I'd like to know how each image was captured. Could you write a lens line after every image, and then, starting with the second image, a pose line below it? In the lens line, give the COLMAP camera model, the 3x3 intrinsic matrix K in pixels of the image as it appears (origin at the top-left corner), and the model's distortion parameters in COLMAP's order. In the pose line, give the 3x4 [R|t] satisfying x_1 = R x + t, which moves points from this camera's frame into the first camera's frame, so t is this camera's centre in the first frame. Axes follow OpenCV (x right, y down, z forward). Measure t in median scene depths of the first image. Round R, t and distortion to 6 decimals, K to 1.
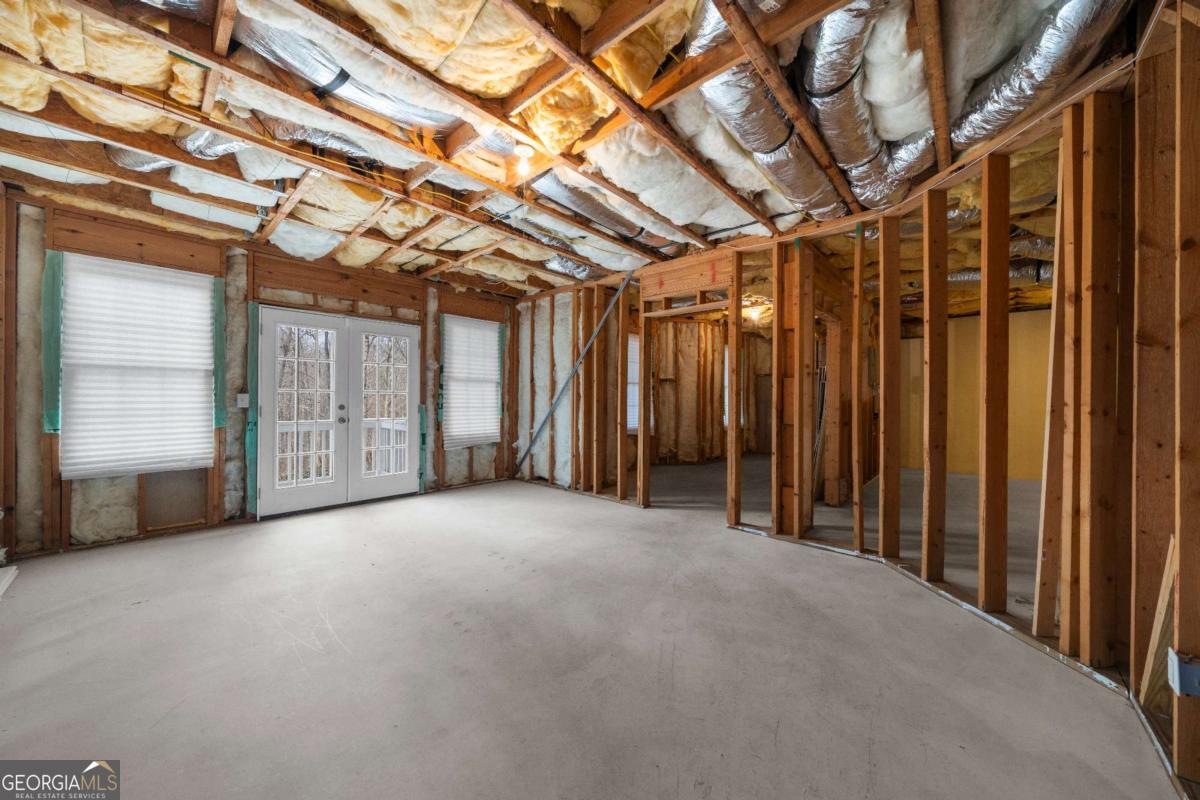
lens RADIAL K [[417.3, 0, 593.8], [0, 417.3, 399.8], [0, 0, 1]] dist [-0.004638, -0.000006]
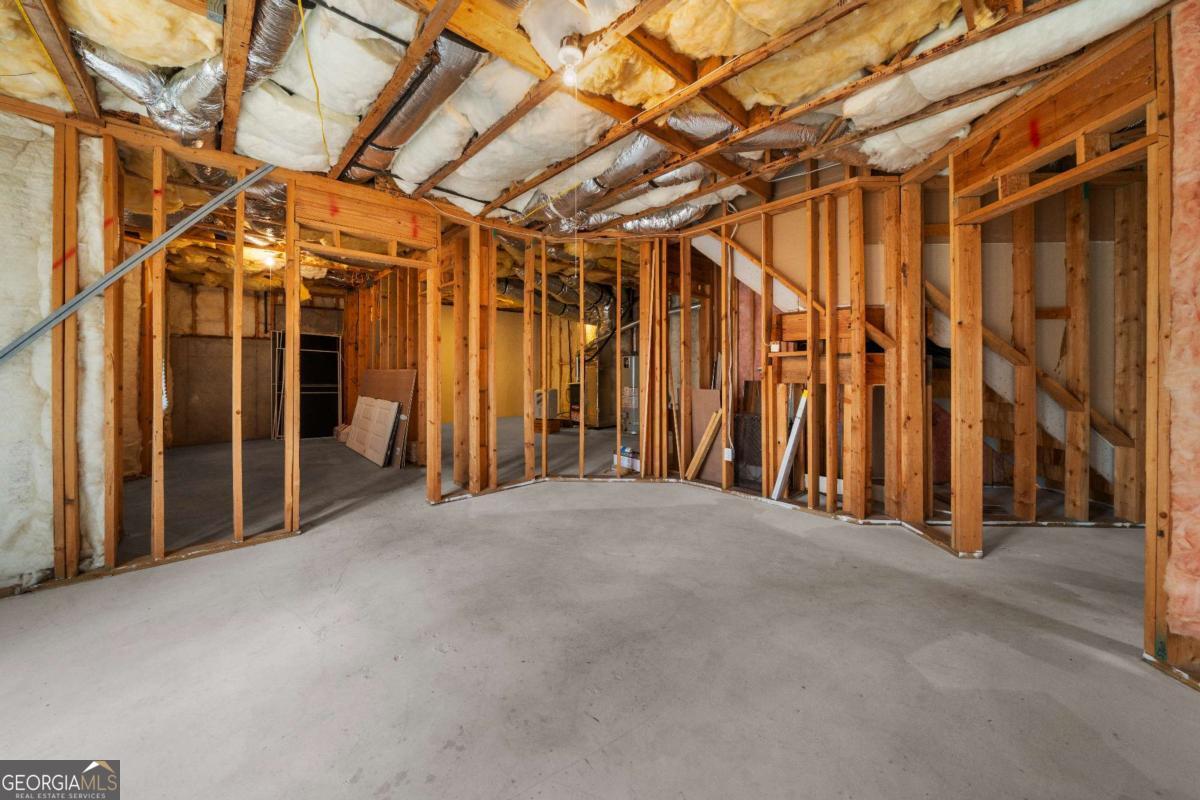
lens RADIAL K [[426.8, 0, 602.0], [0, 426.8, 366.4], [0, 0, 1]] dist [-0.000064, 0.000003]
pose [[0.090815, -0.005943, 0.995850, -0.738015], [0.010870, 0.999929, 0.004976, -0.007894], [-0.995808, 0.010373, 0.090873, 0.658604]]
